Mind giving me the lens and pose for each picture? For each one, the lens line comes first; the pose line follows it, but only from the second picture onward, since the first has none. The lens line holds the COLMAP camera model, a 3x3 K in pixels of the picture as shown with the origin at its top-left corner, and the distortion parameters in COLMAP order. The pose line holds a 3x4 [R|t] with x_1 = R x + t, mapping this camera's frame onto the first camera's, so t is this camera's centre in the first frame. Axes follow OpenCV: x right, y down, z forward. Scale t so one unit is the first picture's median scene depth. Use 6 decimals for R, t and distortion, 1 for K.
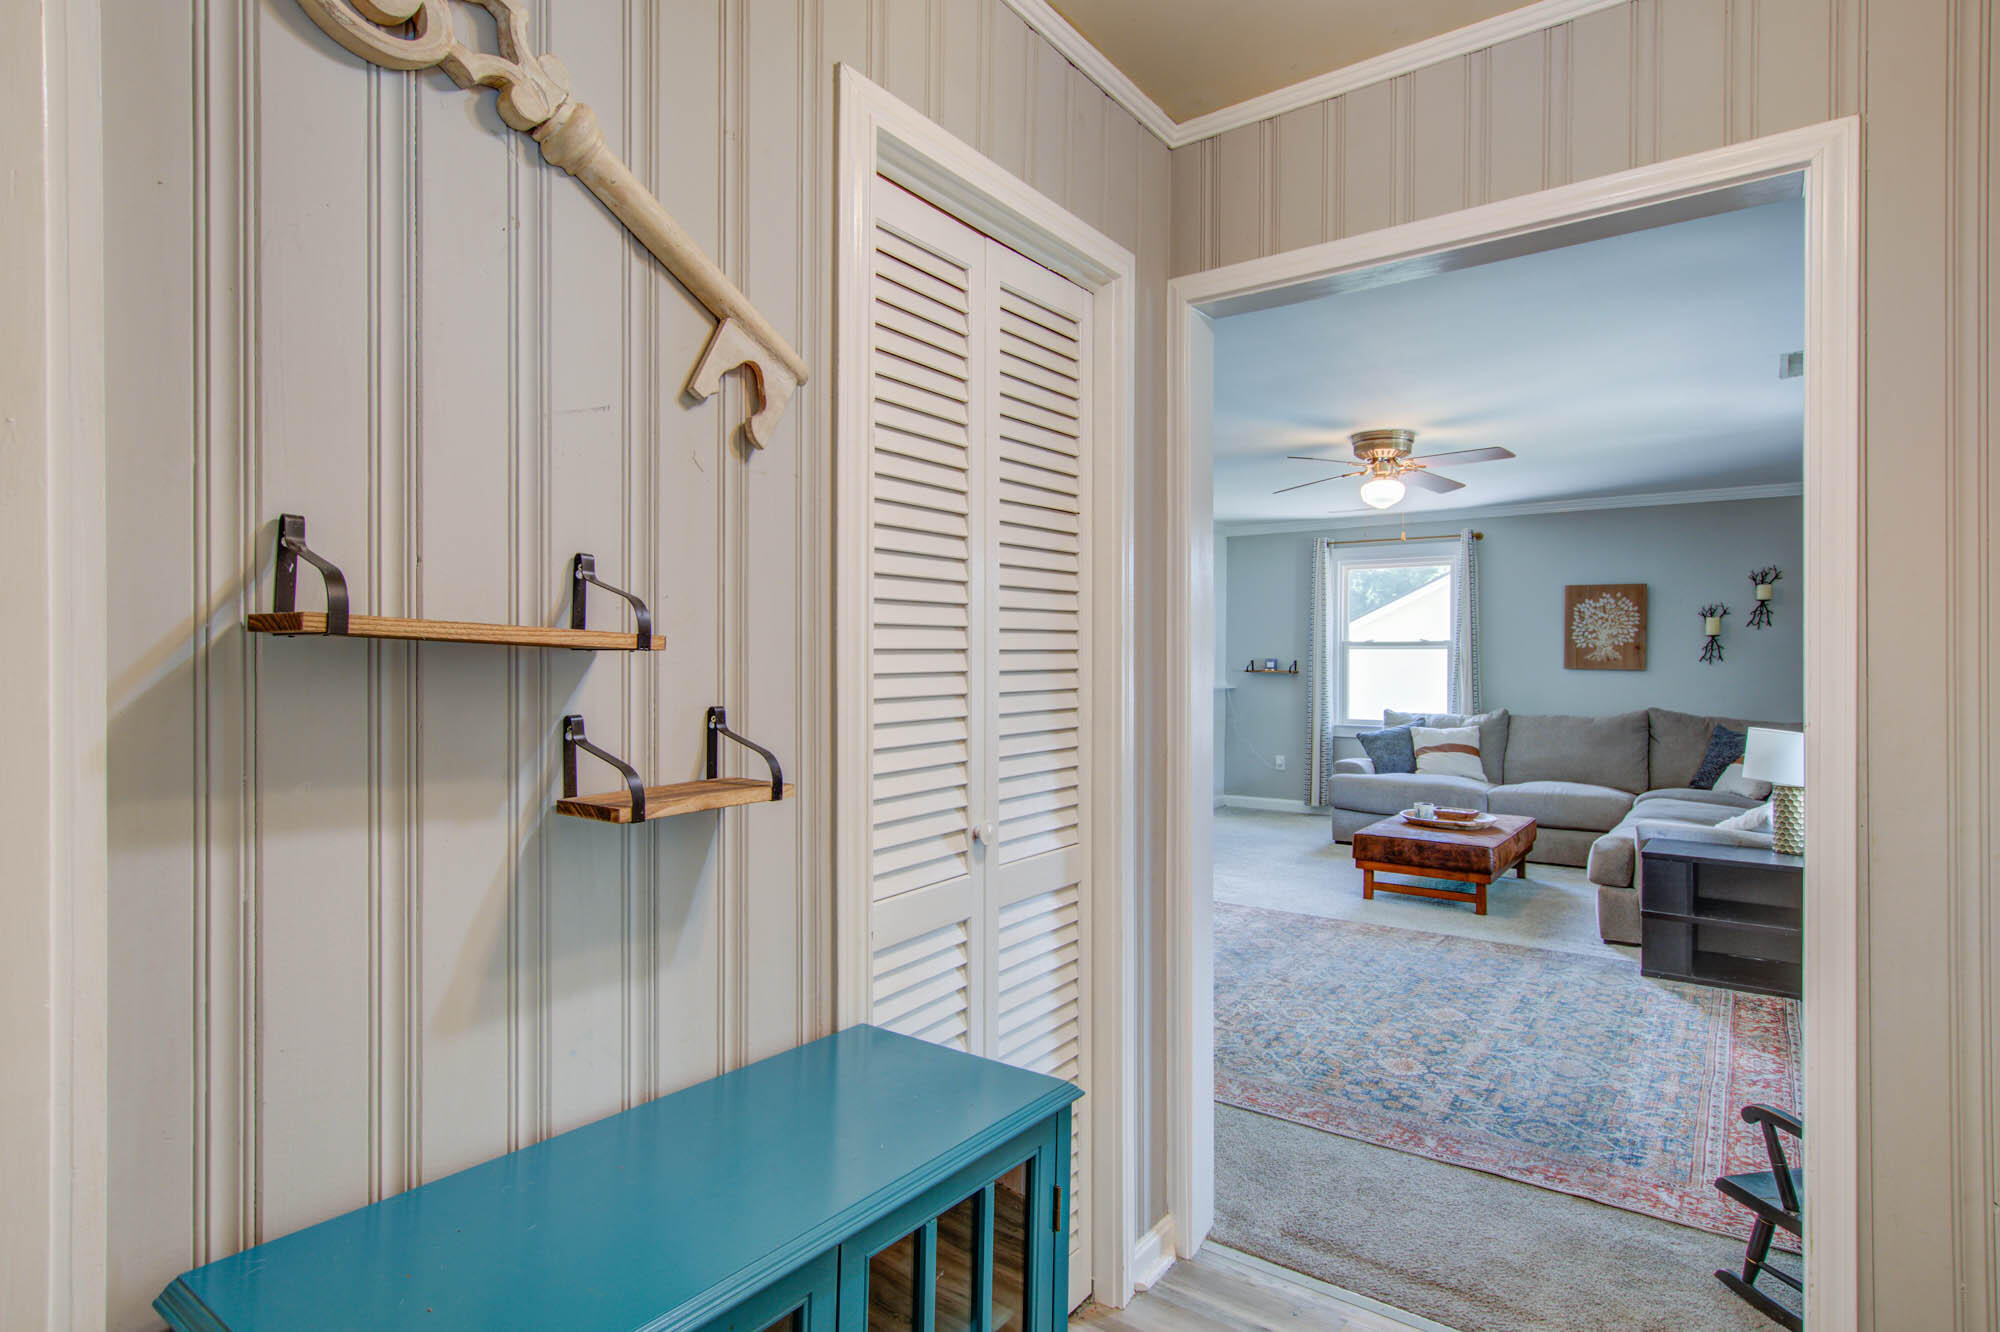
lens RADIAL K [[1038.2, 0, 1000.0], [0, 1038.2, 666.0], [0, 0, 1]] dist [0.024367, -0.000637]
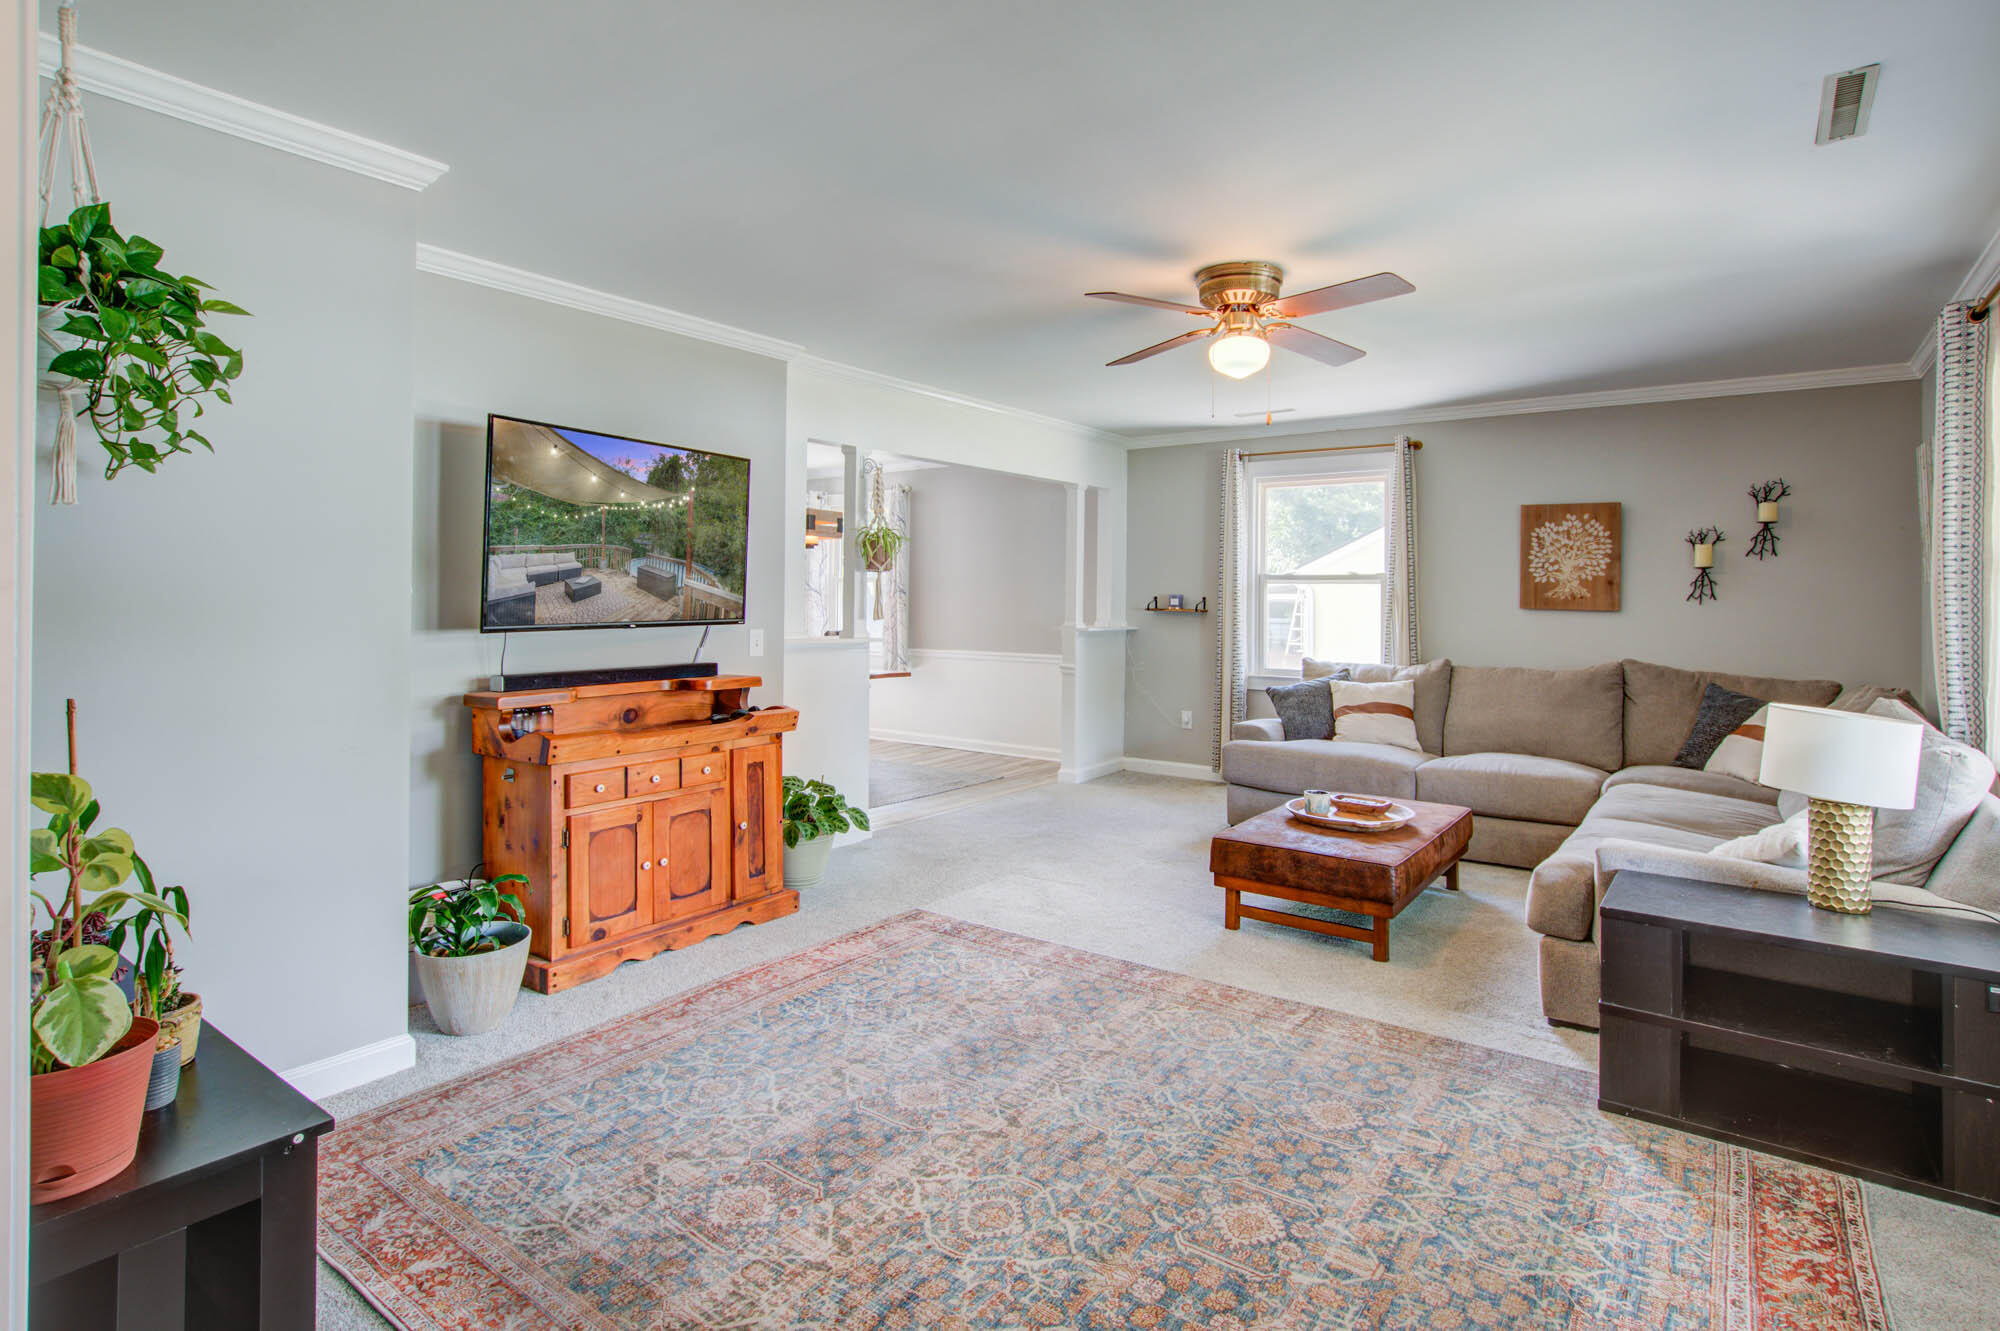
lens RADIAL K [[997.7, 0, 1005.4], [0, 997.7, 588.6], [0, 0, 1]] dist [-0.003290, 0.001176]
pose [[0.999947, 0.006102, -0.008246, 0.195144], [-0.006224, 0.999870, -0.014905, 0.001066], [0.008154, 0.014955, 0.999855, 0.299816]]
